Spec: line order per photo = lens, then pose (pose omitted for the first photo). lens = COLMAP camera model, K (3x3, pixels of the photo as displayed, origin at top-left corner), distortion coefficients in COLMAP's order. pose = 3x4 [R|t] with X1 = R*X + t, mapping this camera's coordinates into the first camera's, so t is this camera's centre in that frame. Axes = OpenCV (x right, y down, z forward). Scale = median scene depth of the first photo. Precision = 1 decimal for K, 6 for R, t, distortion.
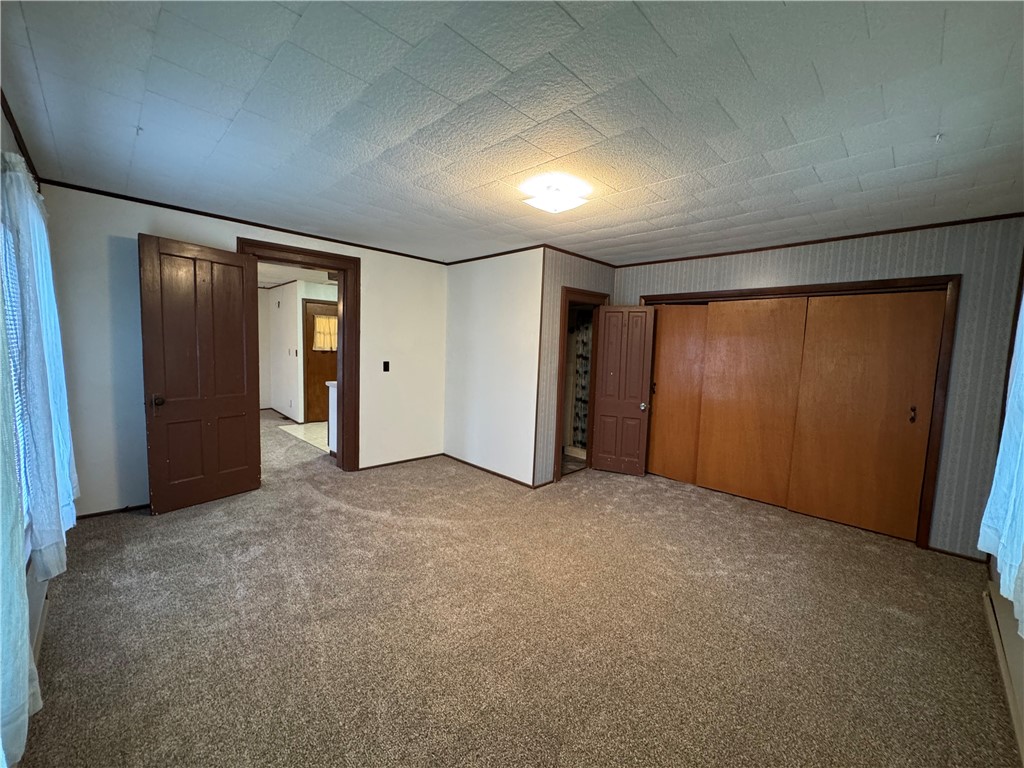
lens RADIAL K [[407.5, 0, 512.0], [0, 407.5, 384.0], [0, 0, 1]] dist [-0.001071, -0.000135]
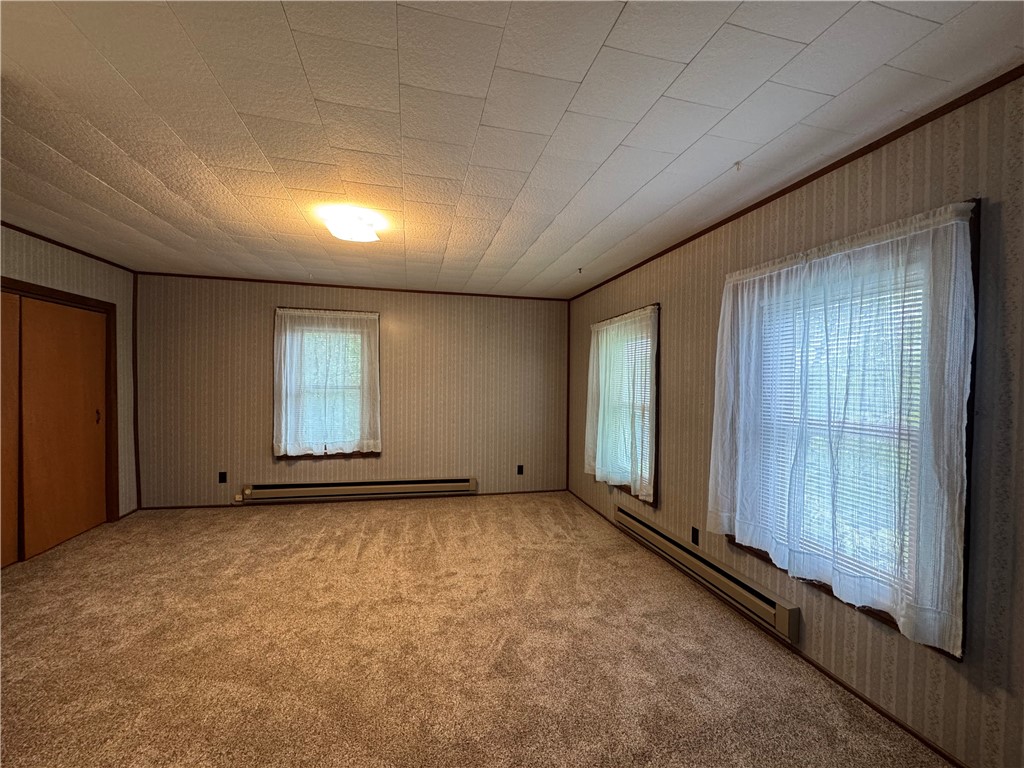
lens RADIAL K [[407.5, 0, 512.0], [0, 407.5, 384.0], [0, 0, 1]] dist [-0.001071, -0.000135]
pose [[-0.854481, -0.056169, 0.516437, -0.691637], [-0.001025, 0.994318, 0.106448, -0.157542], [-0.519481, 0.090429, -0.849683, 1.500951]]
